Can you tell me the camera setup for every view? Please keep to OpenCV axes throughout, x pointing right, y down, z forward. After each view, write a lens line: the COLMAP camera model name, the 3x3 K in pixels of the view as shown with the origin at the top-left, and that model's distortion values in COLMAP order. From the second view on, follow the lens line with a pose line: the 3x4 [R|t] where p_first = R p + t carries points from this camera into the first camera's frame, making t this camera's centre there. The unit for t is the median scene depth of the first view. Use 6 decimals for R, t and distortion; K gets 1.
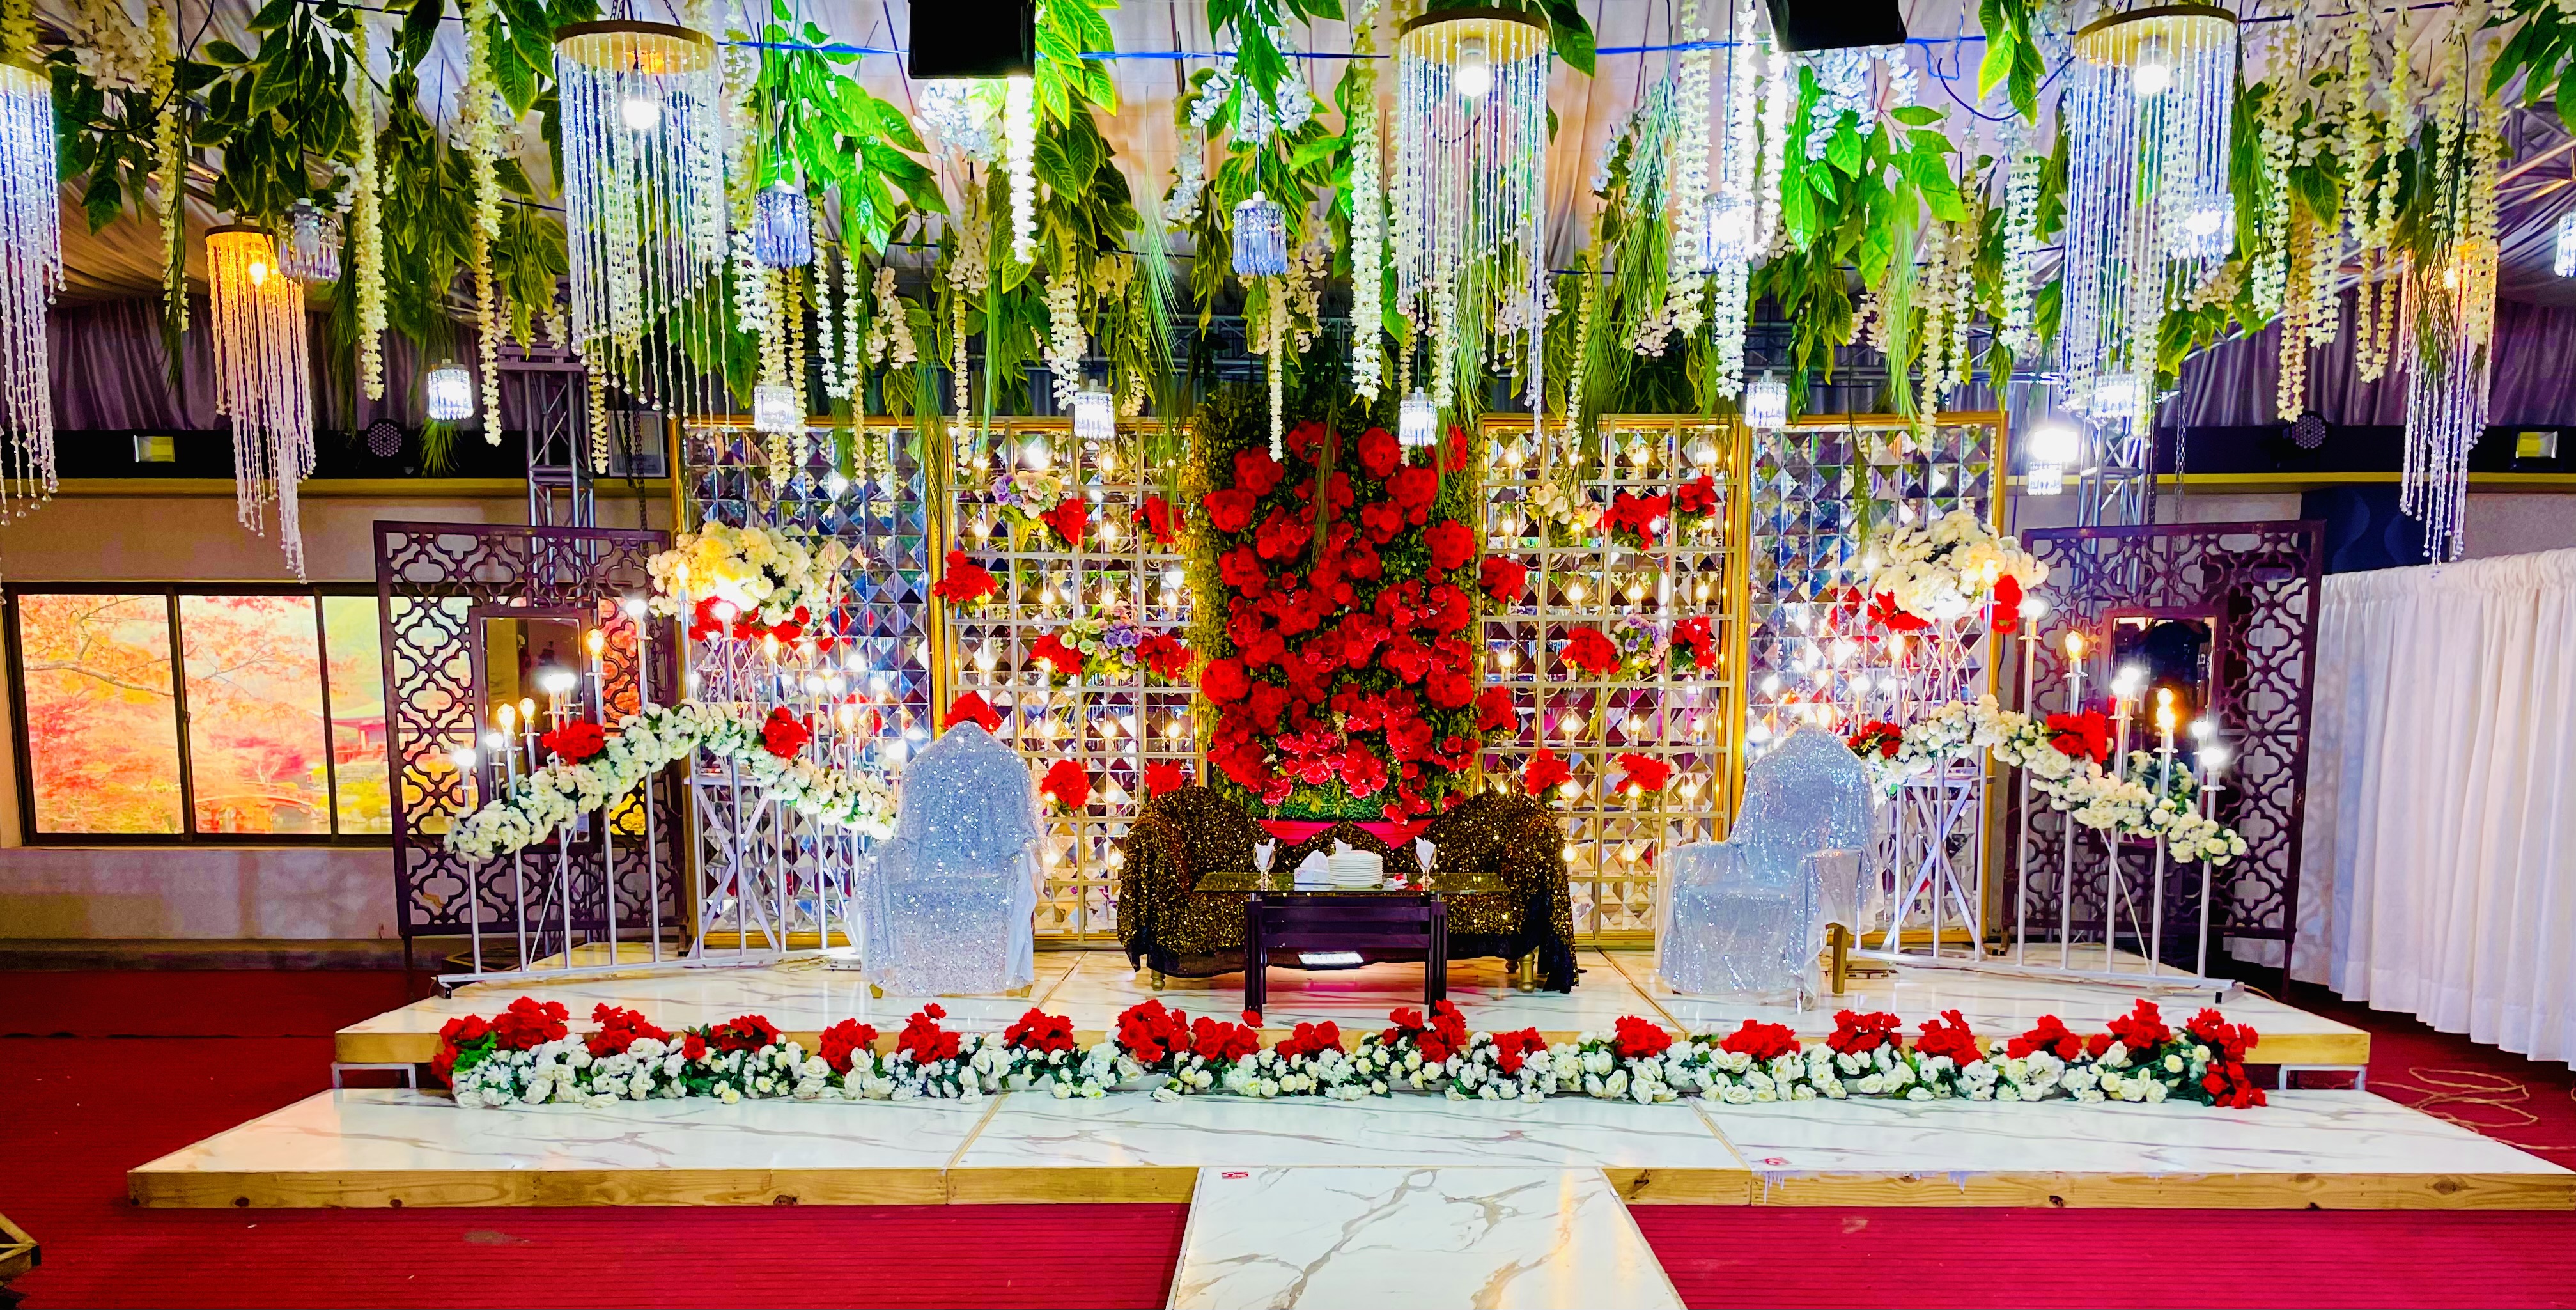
lens RADIAL K [[1907.6, 0, 1315.7], [0, 1907.6, 933.9], [0, 0, 1]] dist [0.093635, -0.130949]
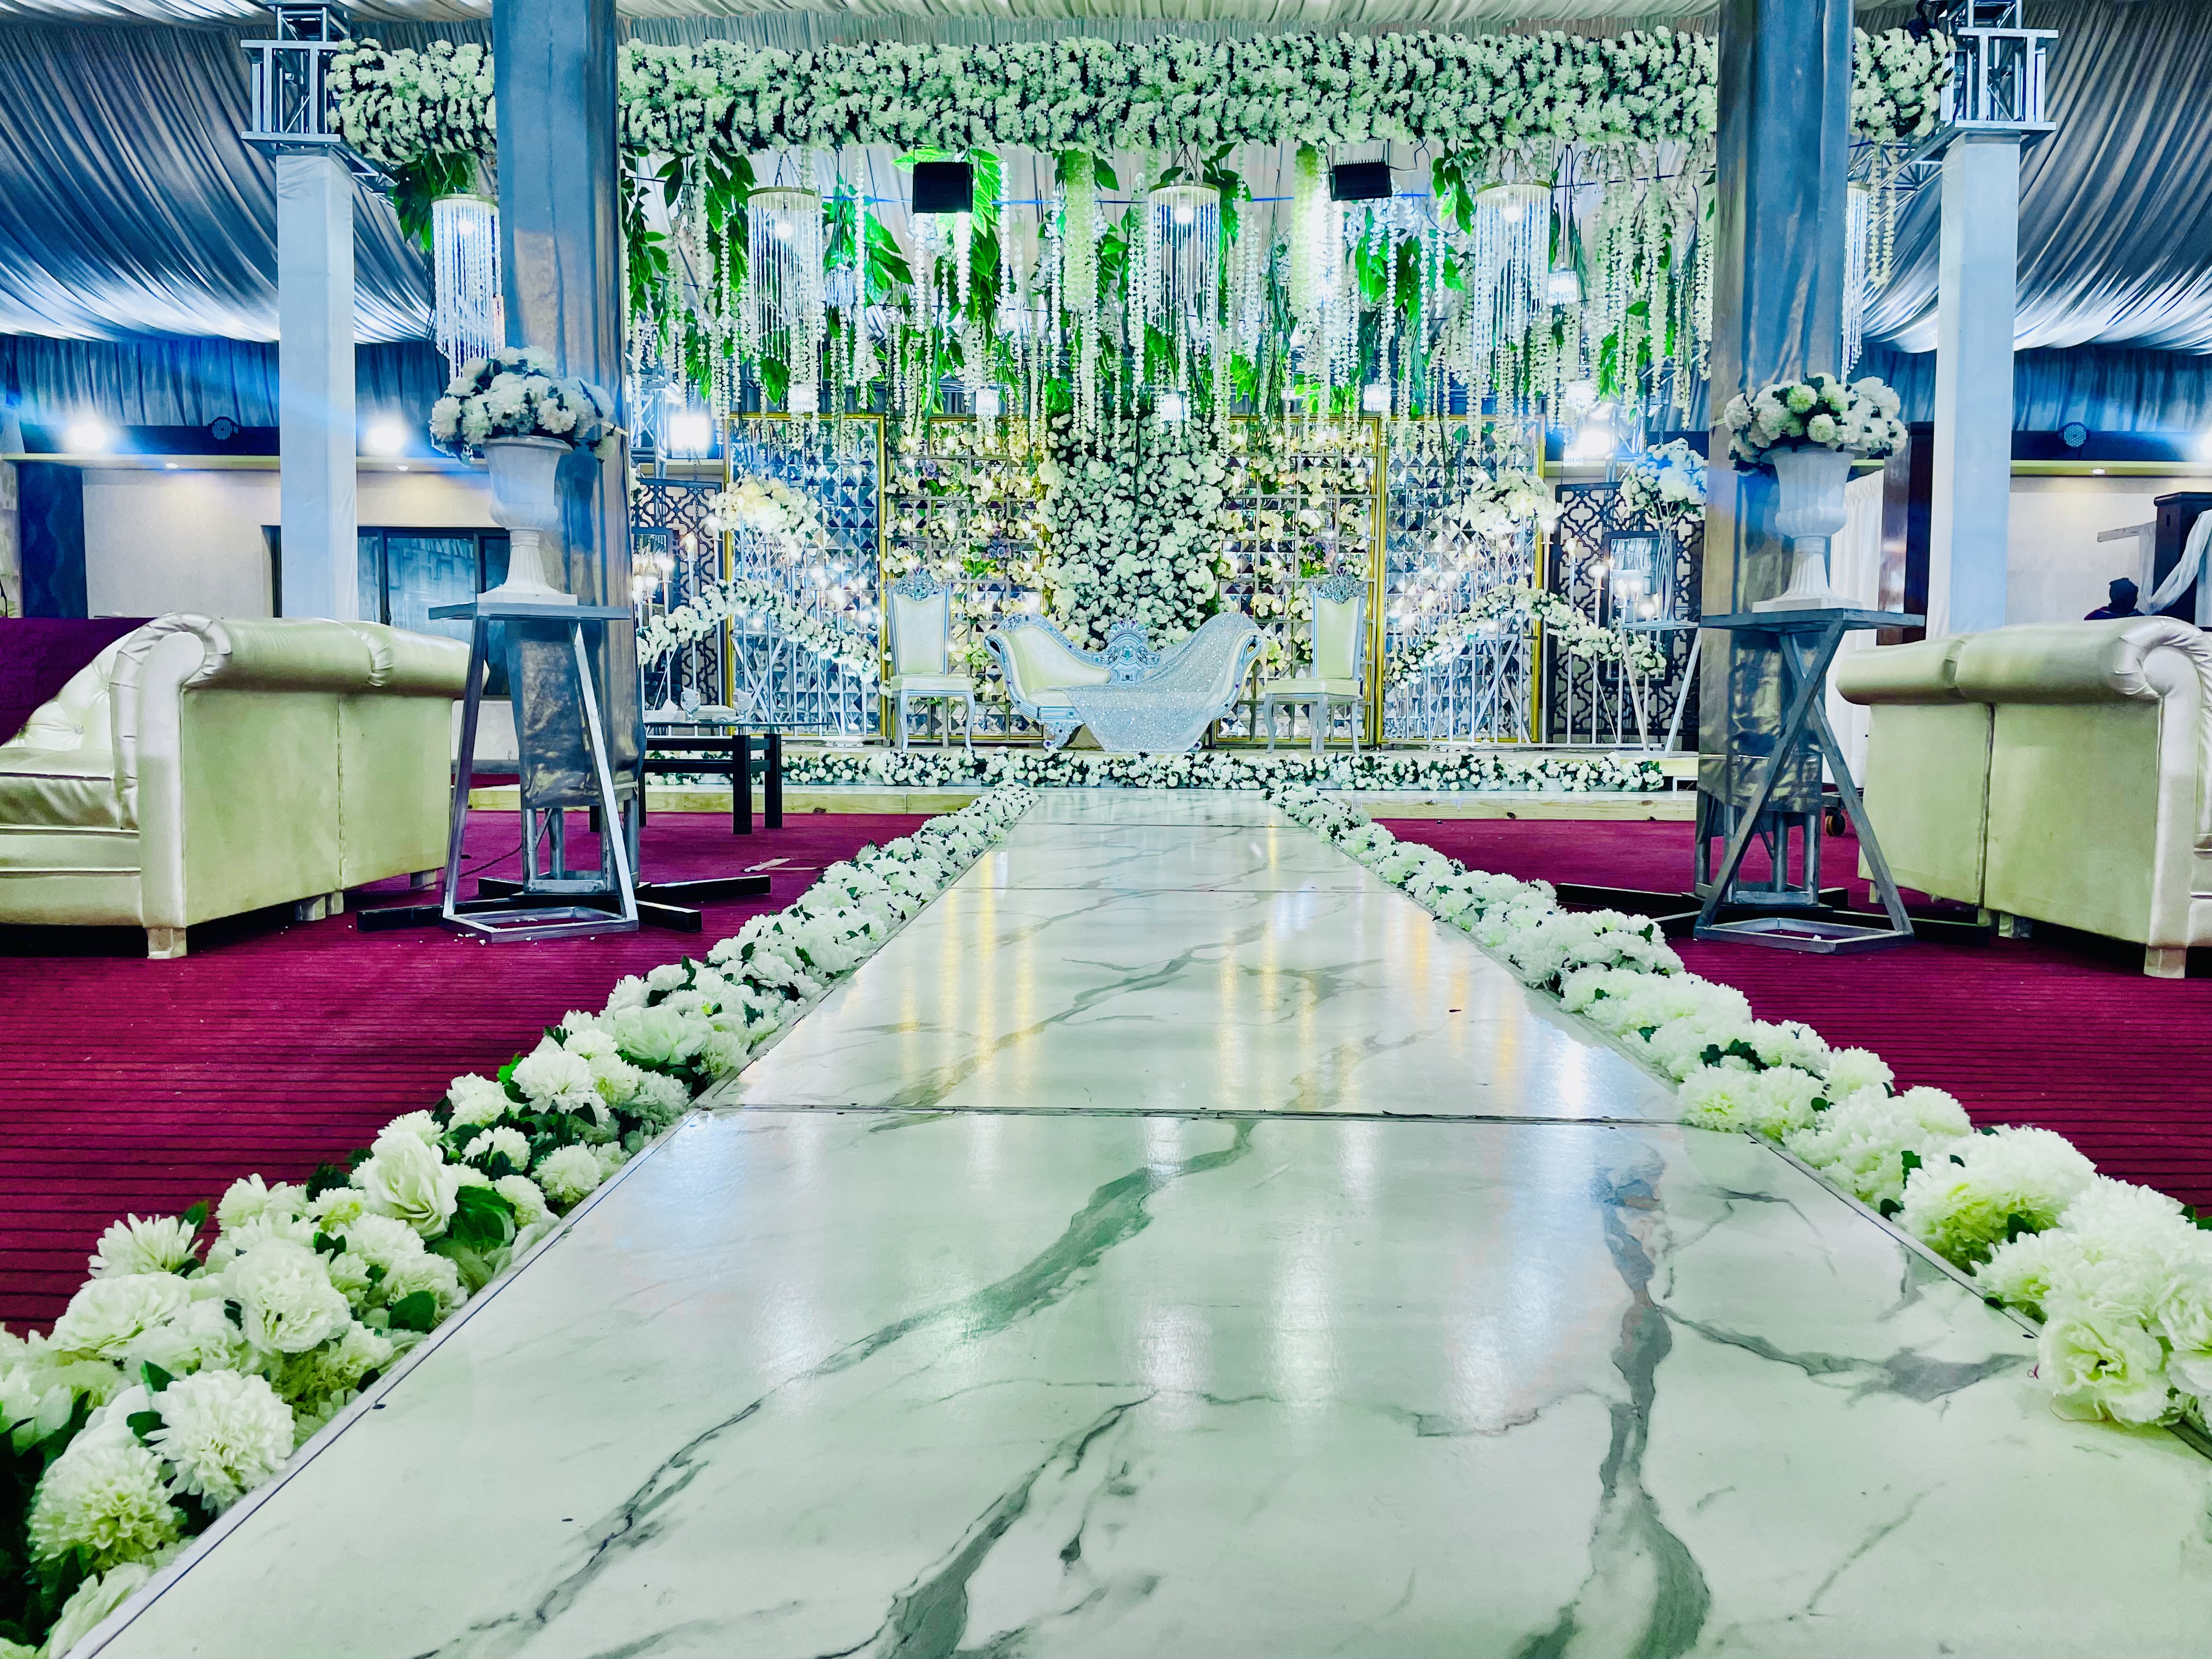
lens RADIAL K [[1664.5, 0, 1102.9], [0, 1664.5, 845.7], [0, 0, 1]] dist [0.116275, -0.149837]
pose [[0.999770, 0.008468, -0.019703, 0.019140], [-0.009417, 0.998774, -0.048599, 0.167302], [0.019267, 0.048773, 0.998624, -0.404218]]
